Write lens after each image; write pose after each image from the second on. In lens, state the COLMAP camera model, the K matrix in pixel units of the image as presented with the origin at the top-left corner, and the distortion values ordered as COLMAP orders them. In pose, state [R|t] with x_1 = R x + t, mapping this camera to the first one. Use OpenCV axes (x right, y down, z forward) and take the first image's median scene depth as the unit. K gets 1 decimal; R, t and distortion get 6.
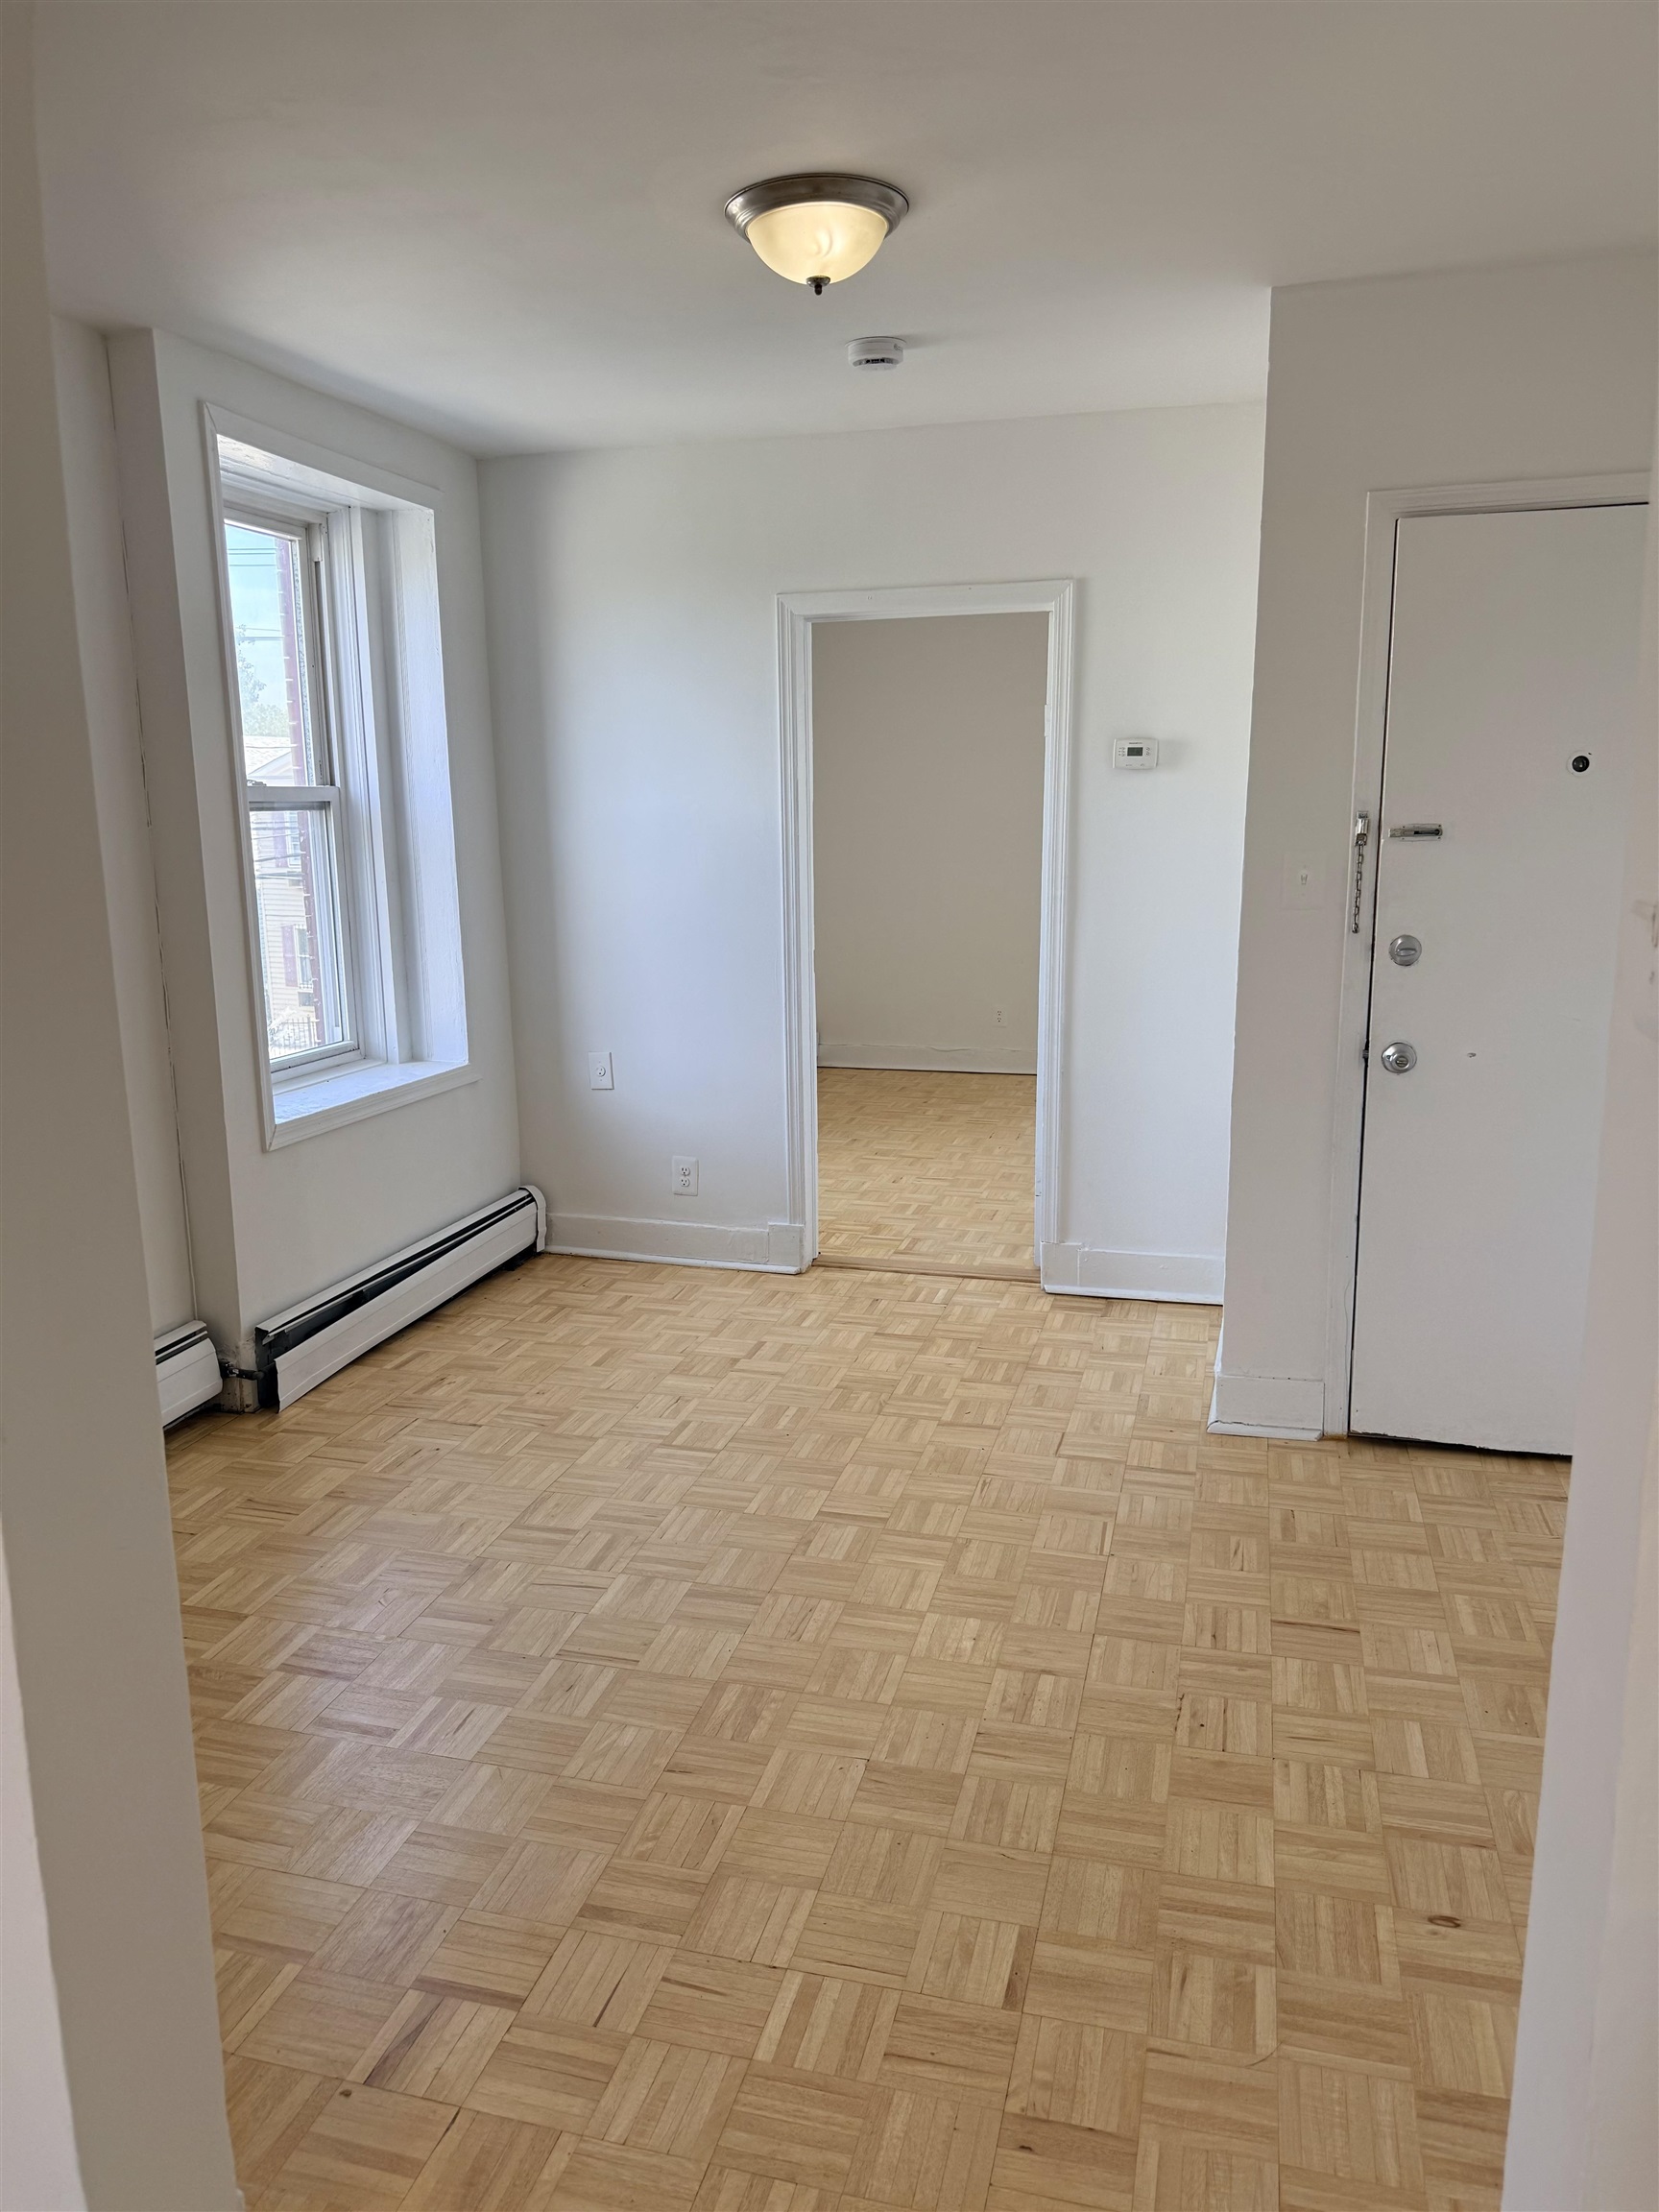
lens RADIAL K [[1579.7, 0, 824.5], [0, 1579.7, 1106.8], [0, 0, 1]] dist [0.050978, -0.043830]
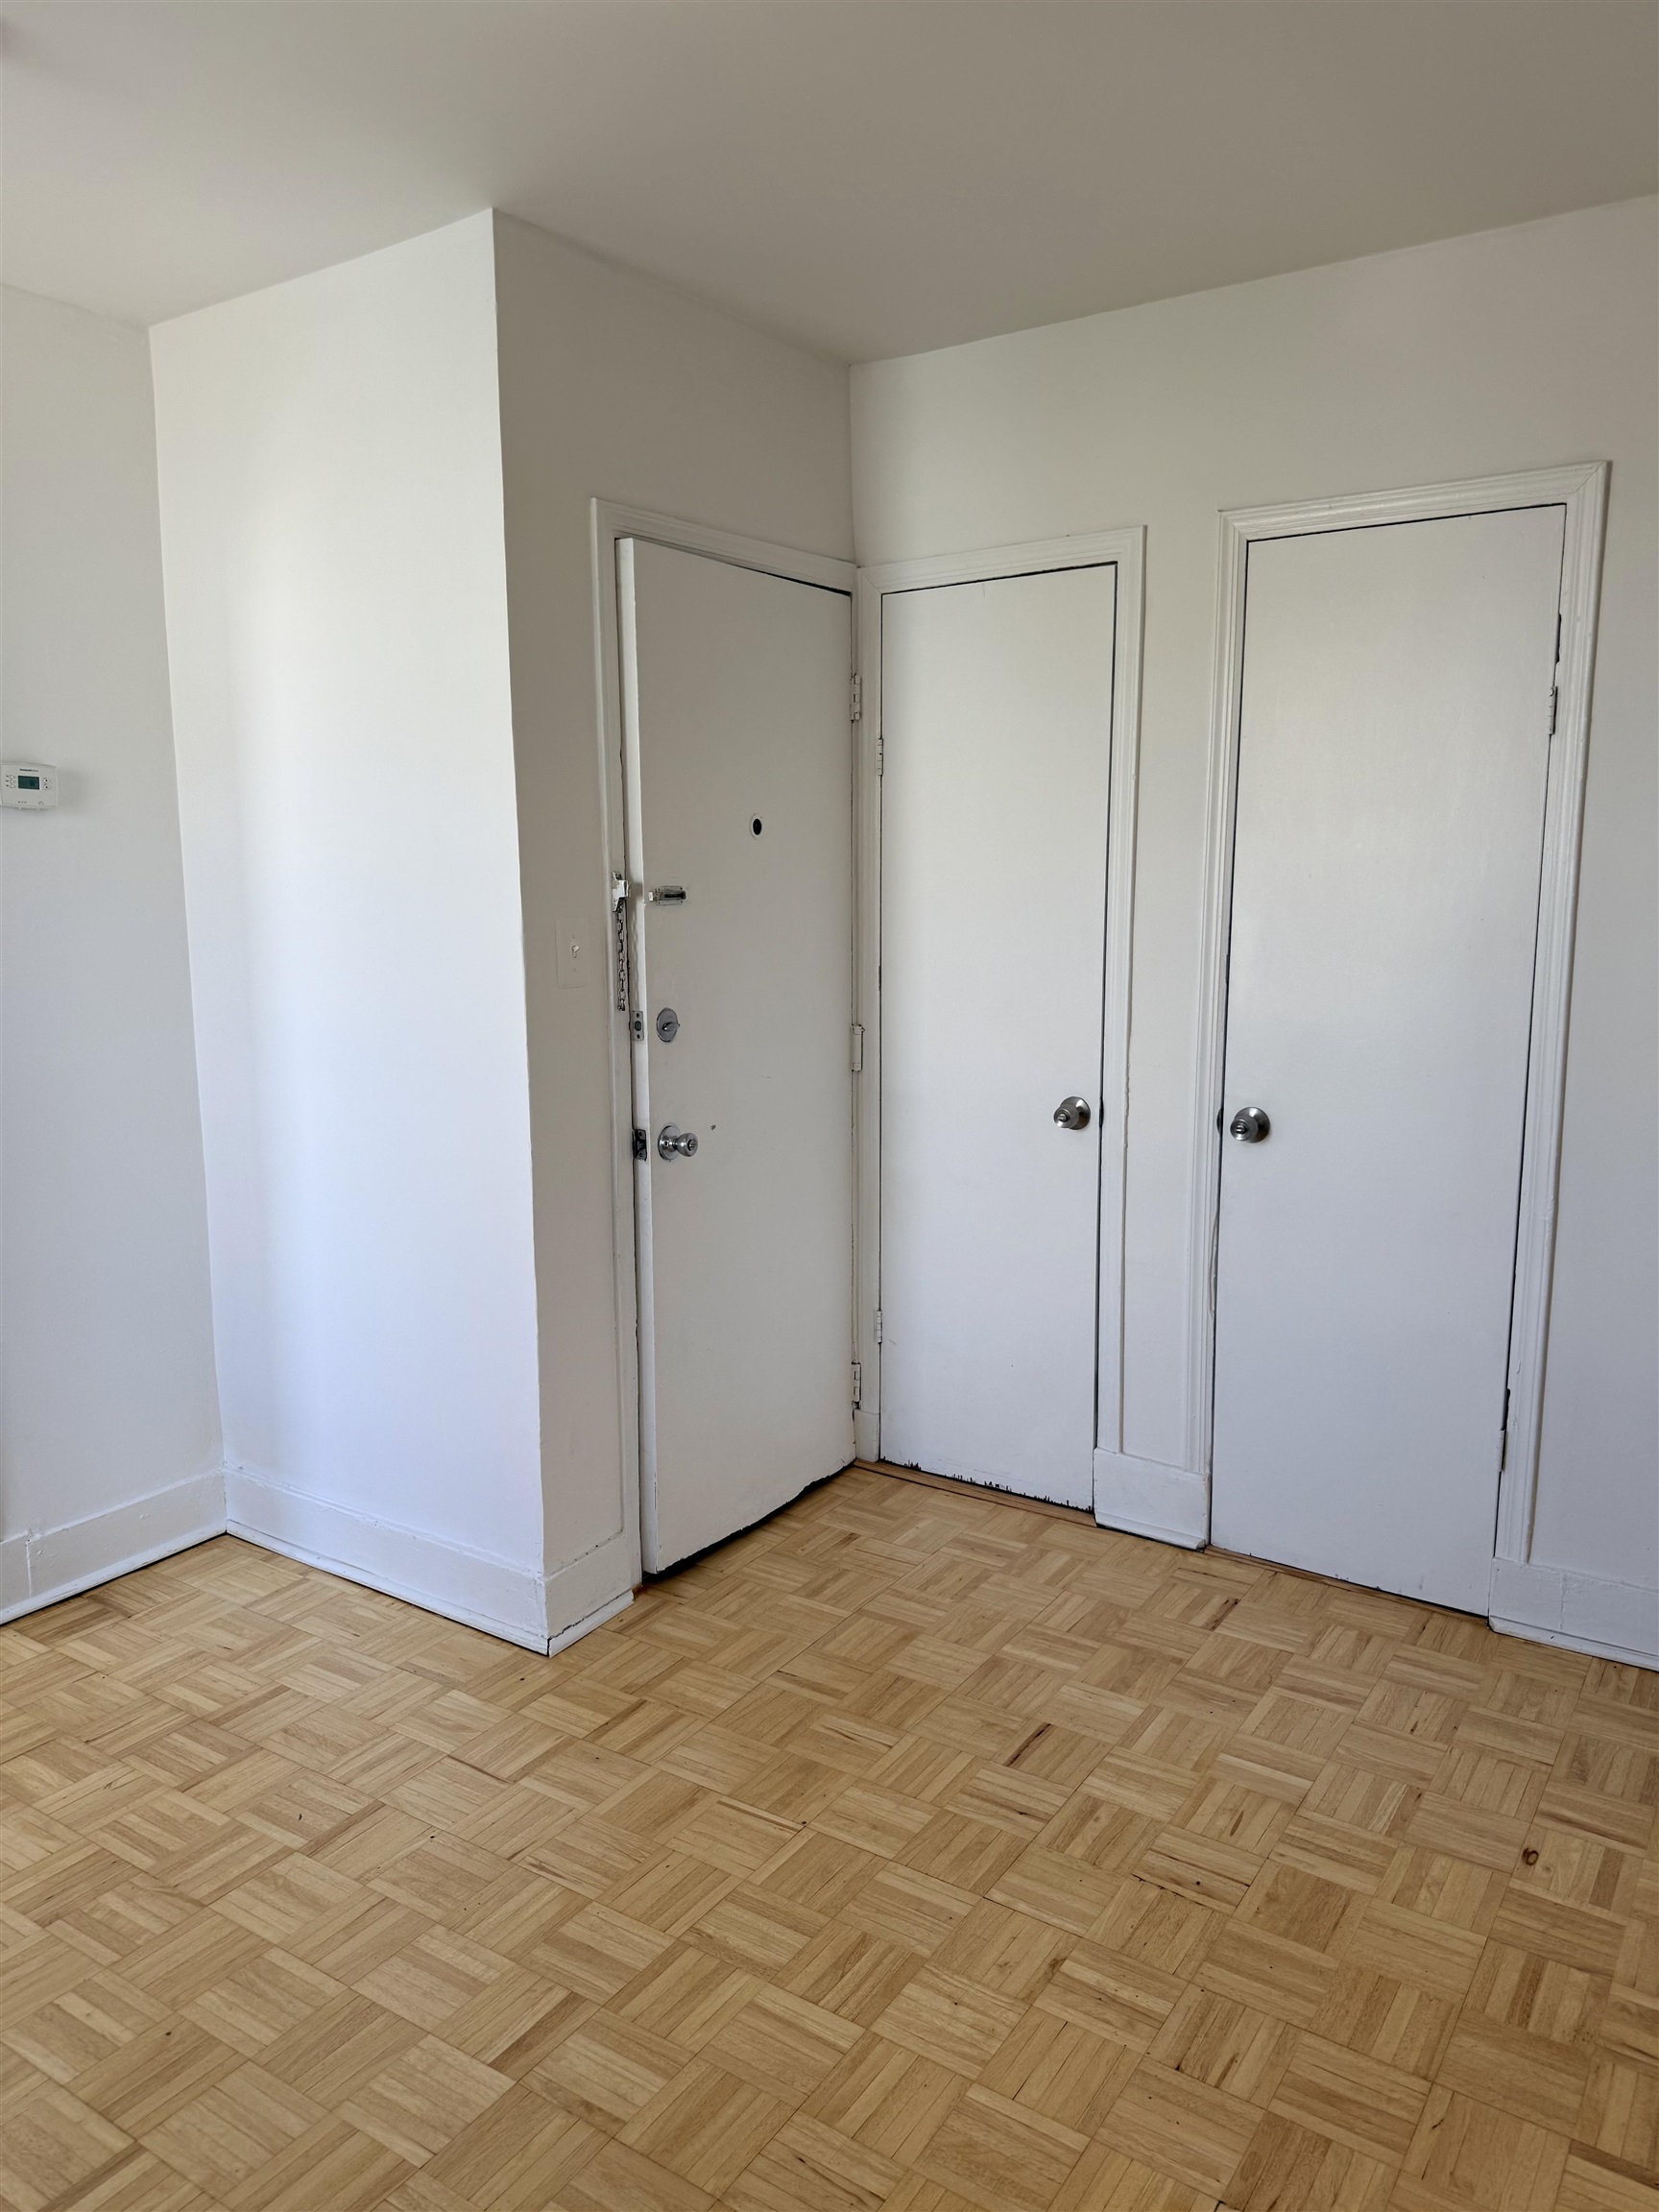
lens RADIAL K [[1579.7, 0, 842.7], [0, 1579.7, 1093.9], [0, 0, 1]] dist [0.050978, -0.043830]
pose [[0.309597, -0.129879, 0.941956, -0.449057], [0.177705, 0.981077, 0.076866, -0.110025], [-0.934115, 0.143593, 0.326819, 0.612330]]
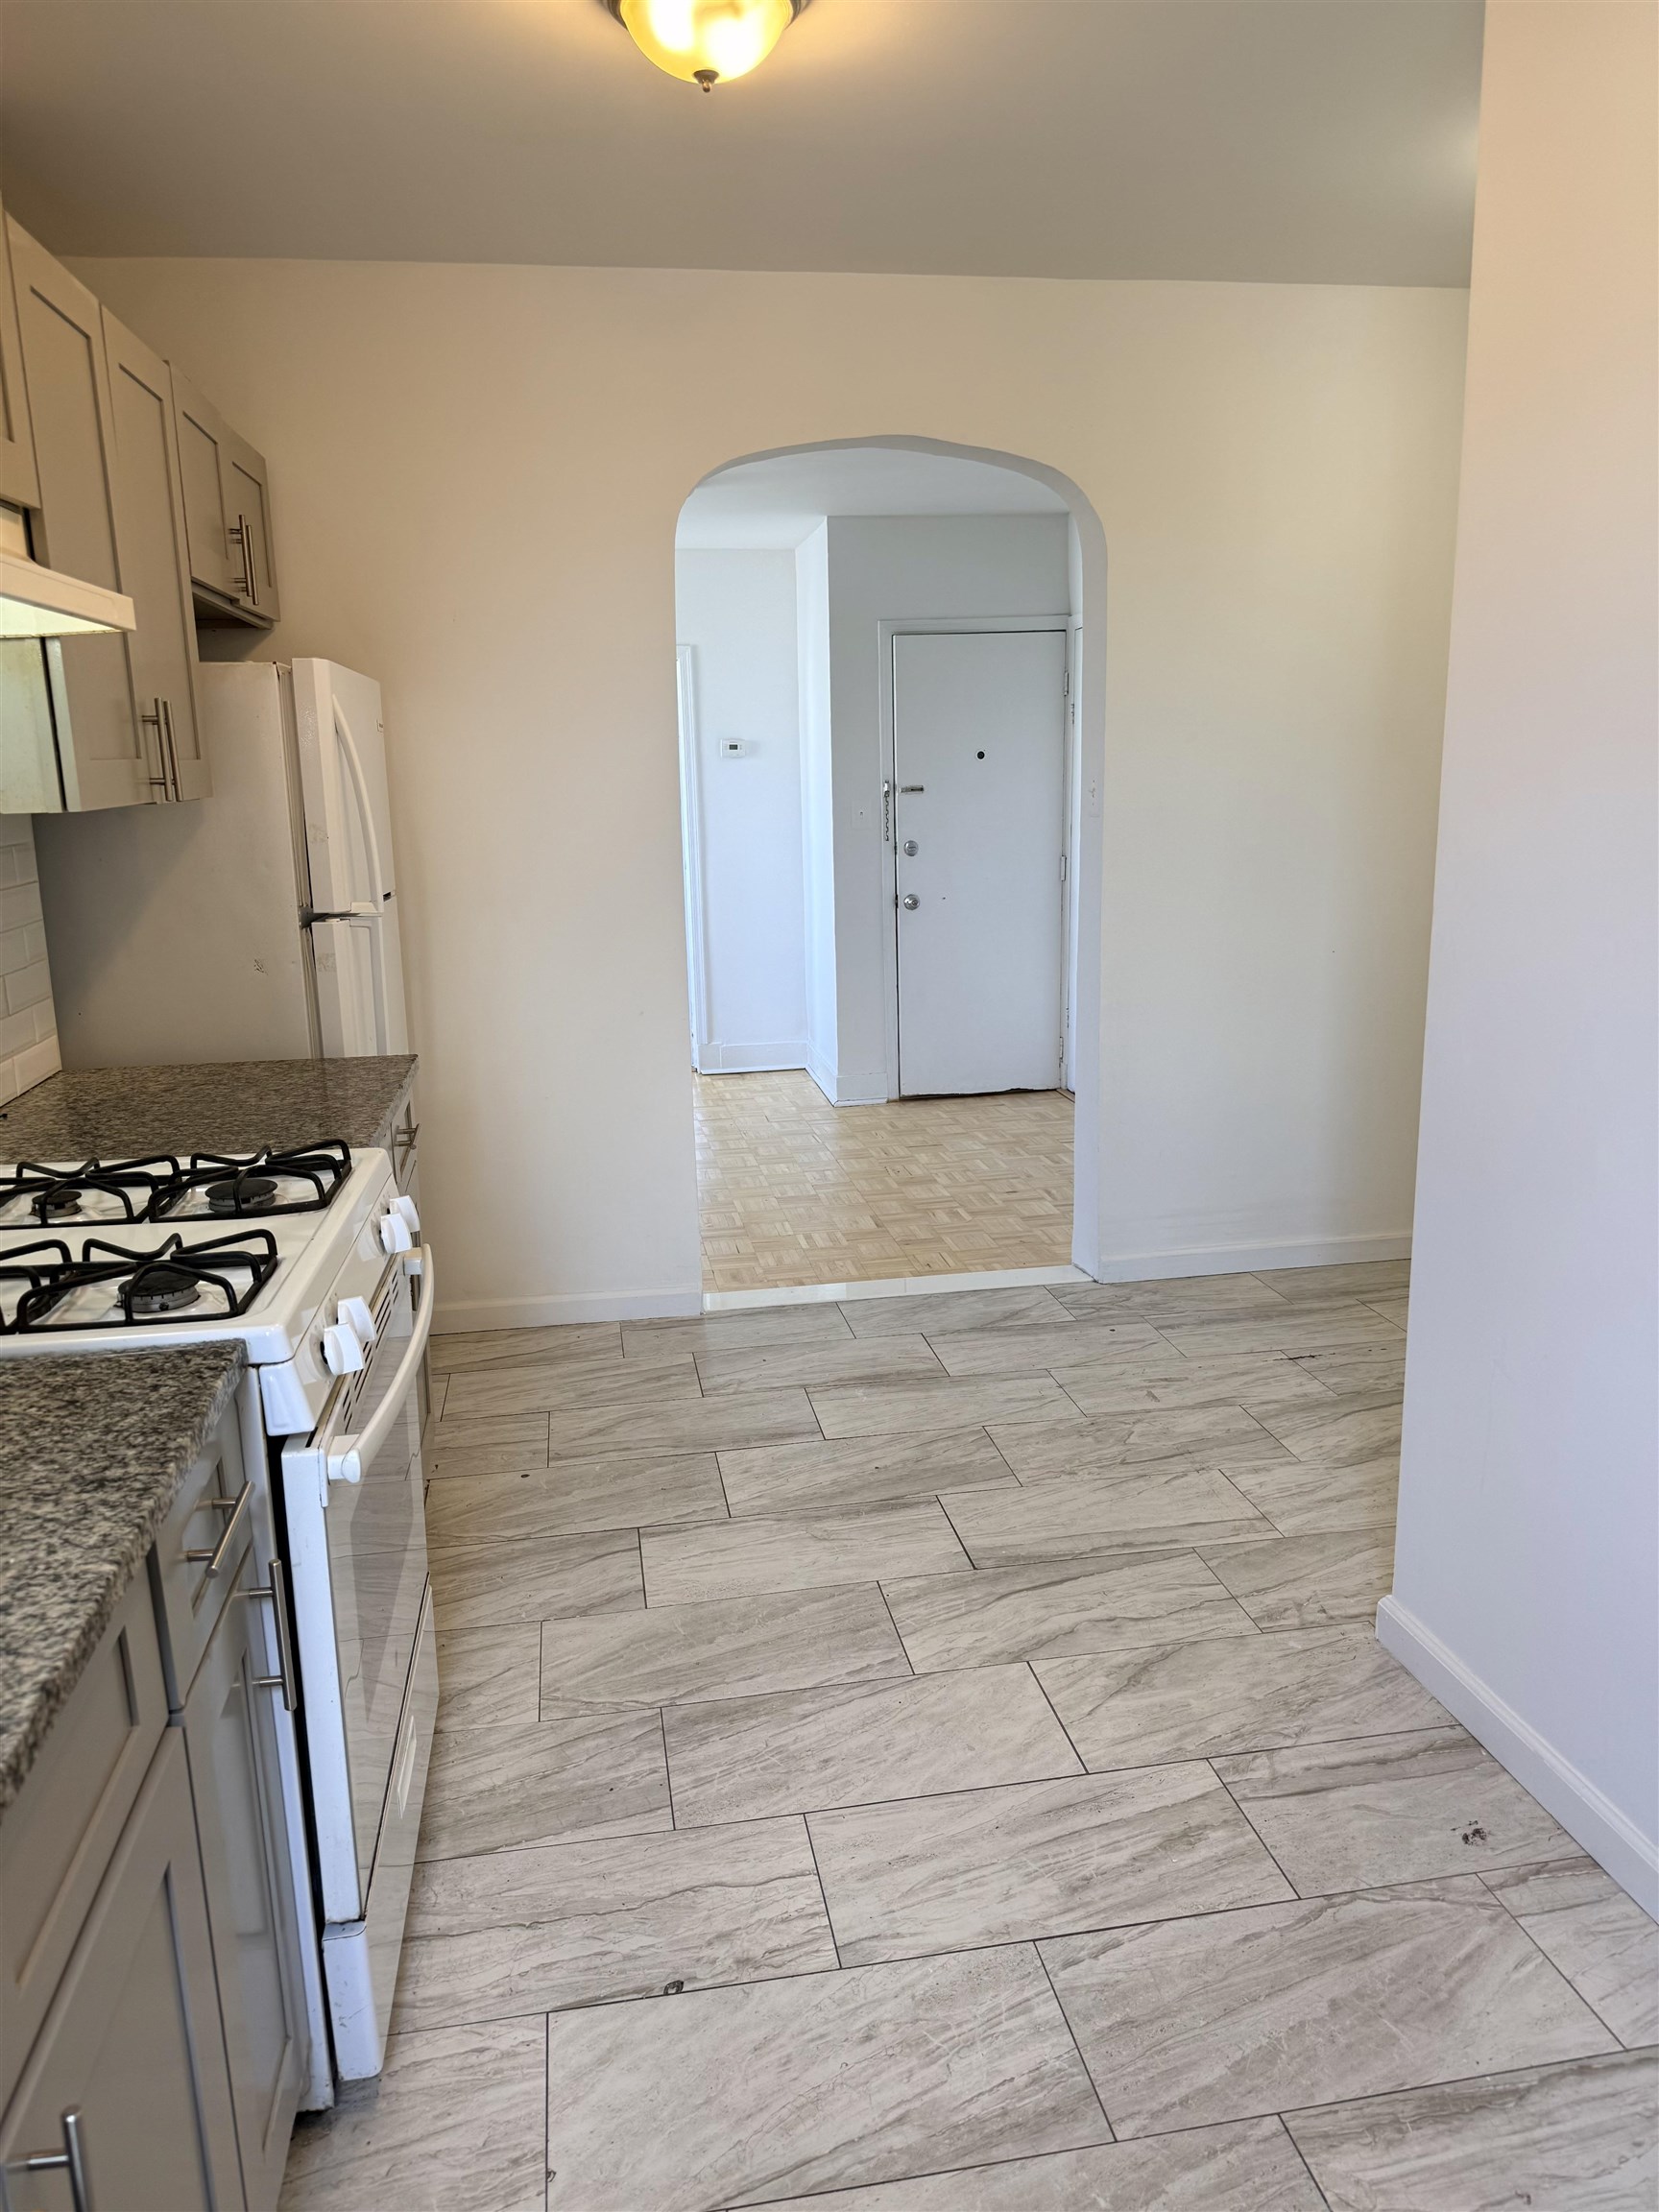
lens RADIAL K [[1579.7, 0, 822.1], [0, 1579.7, 1110.6], [0, 0, 1]] dist [0.050978, -0.043830]
pose [[0.906752, -0.097761, 0.410174, -0.594587], [0.091557, 0.995192, 0.034794, 0.153298], [-0.411603, 0.006005, 0.911343, -0.785344]]
